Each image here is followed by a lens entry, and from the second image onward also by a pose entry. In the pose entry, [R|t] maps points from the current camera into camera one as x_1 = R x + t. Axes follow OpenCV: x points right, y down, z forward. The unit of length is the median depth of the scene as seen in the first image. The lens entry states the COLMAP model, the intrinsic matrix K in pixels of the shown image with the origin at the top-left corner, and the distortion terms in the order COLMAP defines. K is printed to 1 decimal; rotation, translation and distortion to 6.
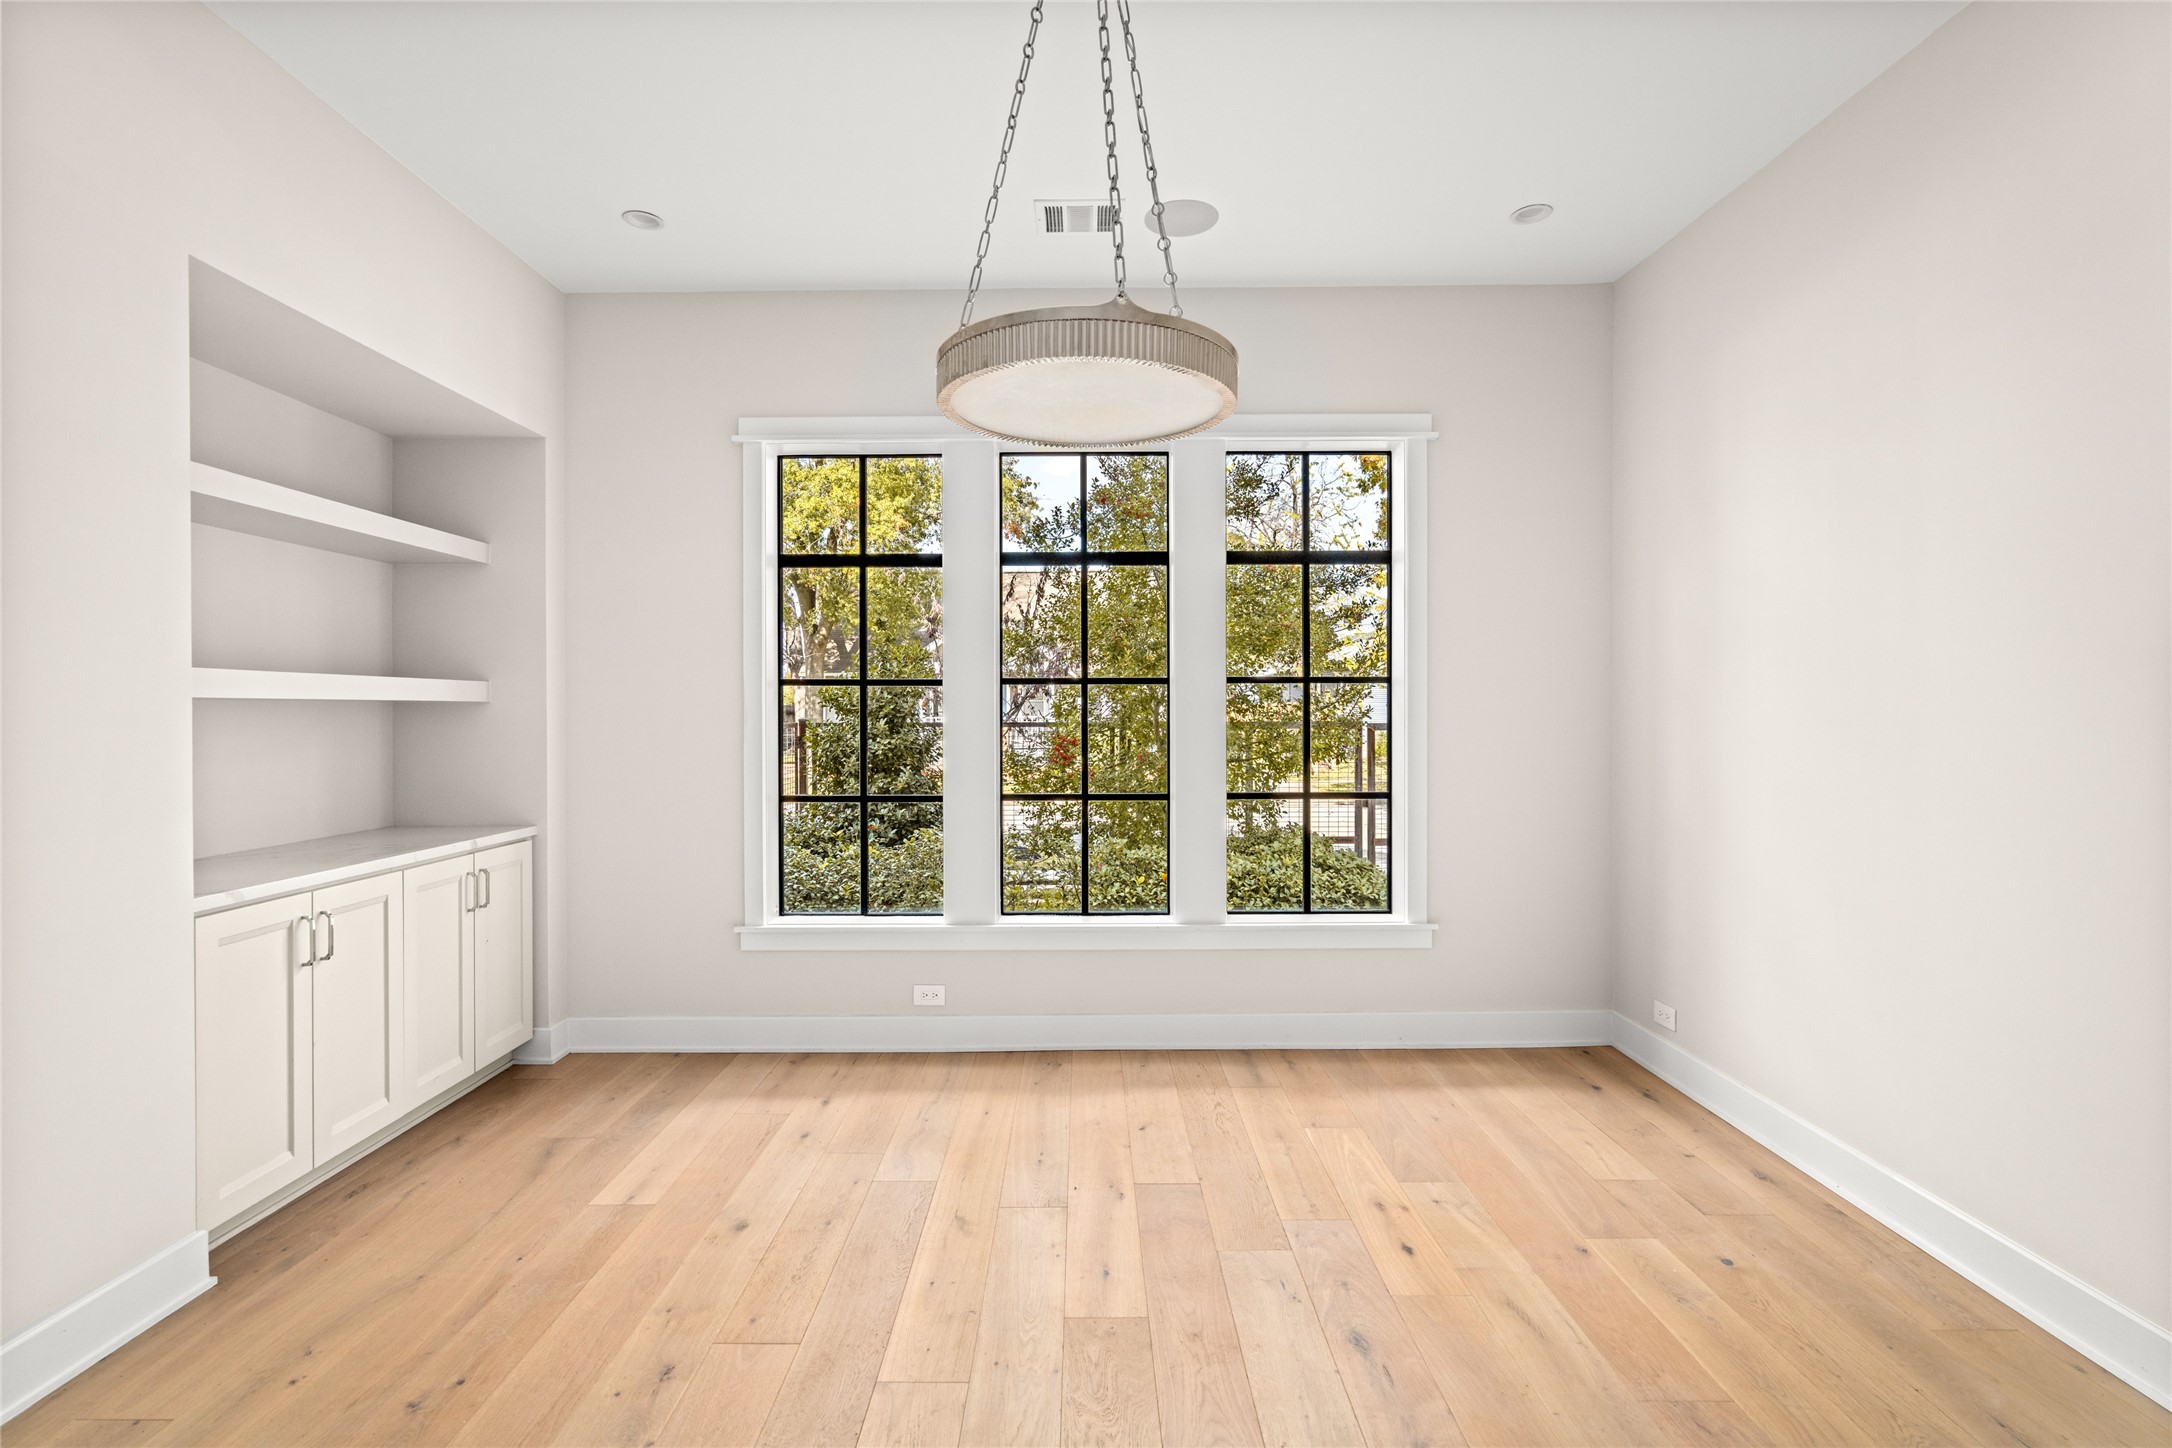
lens RADIAL K [[988.2, 0, 1086.9], [0, 988.2, 718.6], [0, 0, 1]] dist [0.000888, 0.000754]
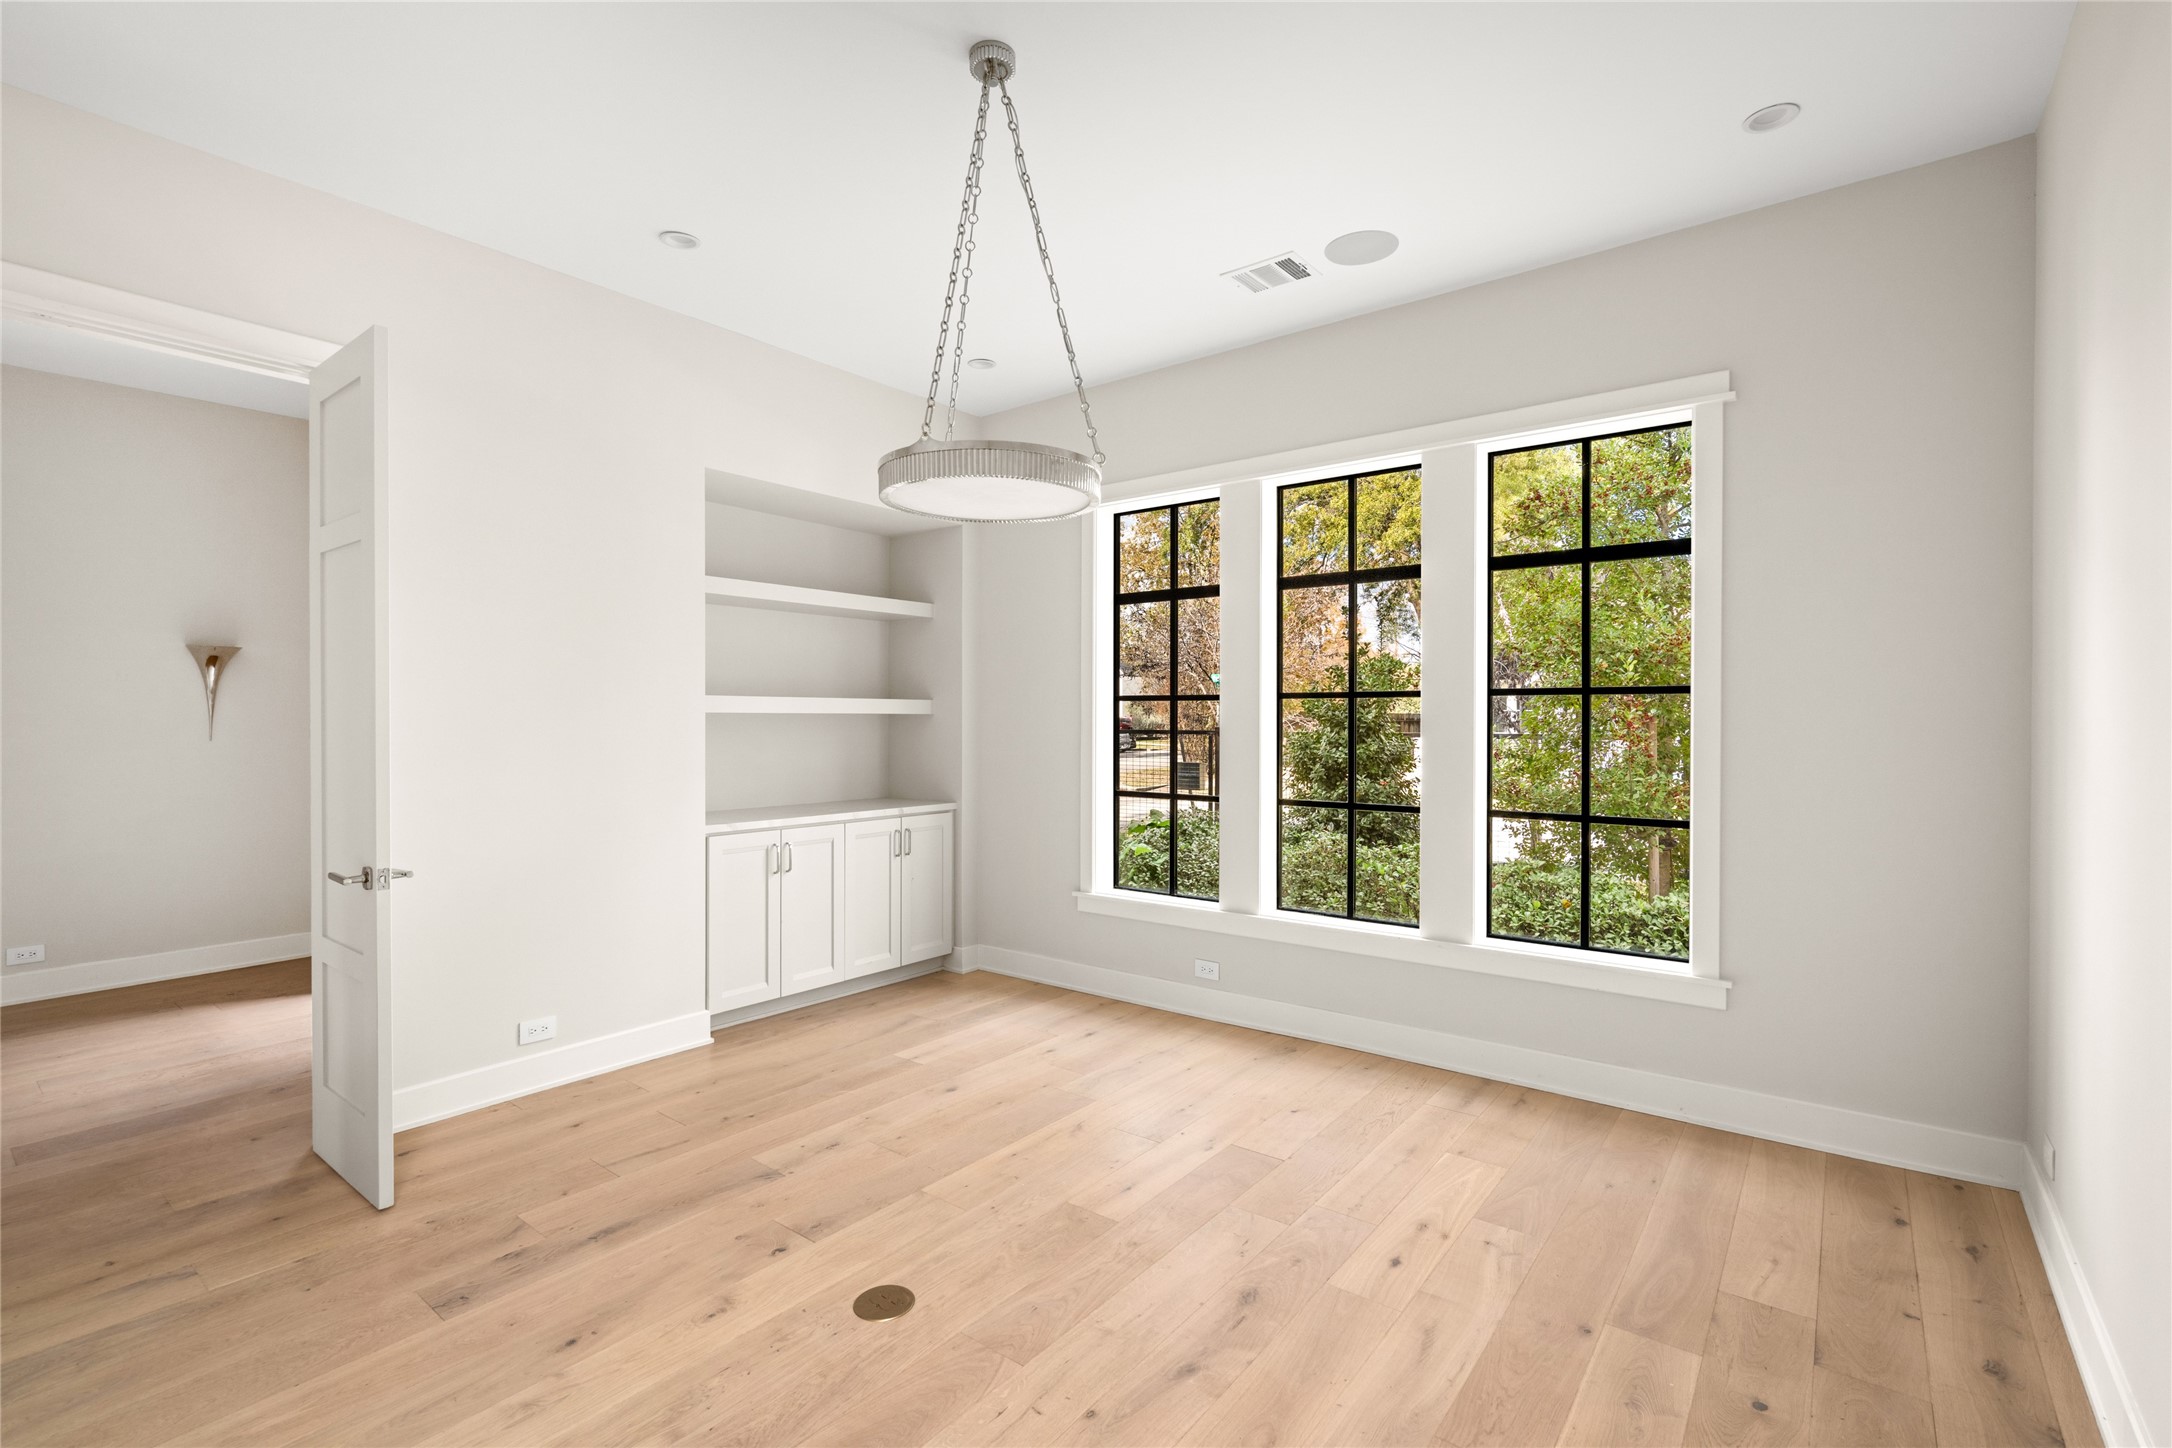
lens RADIAL K [[988.2, 0, 1083.8], [0, 988.2, 721.9], [0, 0, 1]] dist [0.000888, 0.000754]
pose [[0.784077, 0.004033, -0.620650, 0.520100], [-0.008259, 0.999958, -0.003936, -0.002911], [0.620608, 0.008212, 0.784078, 0.010353]]
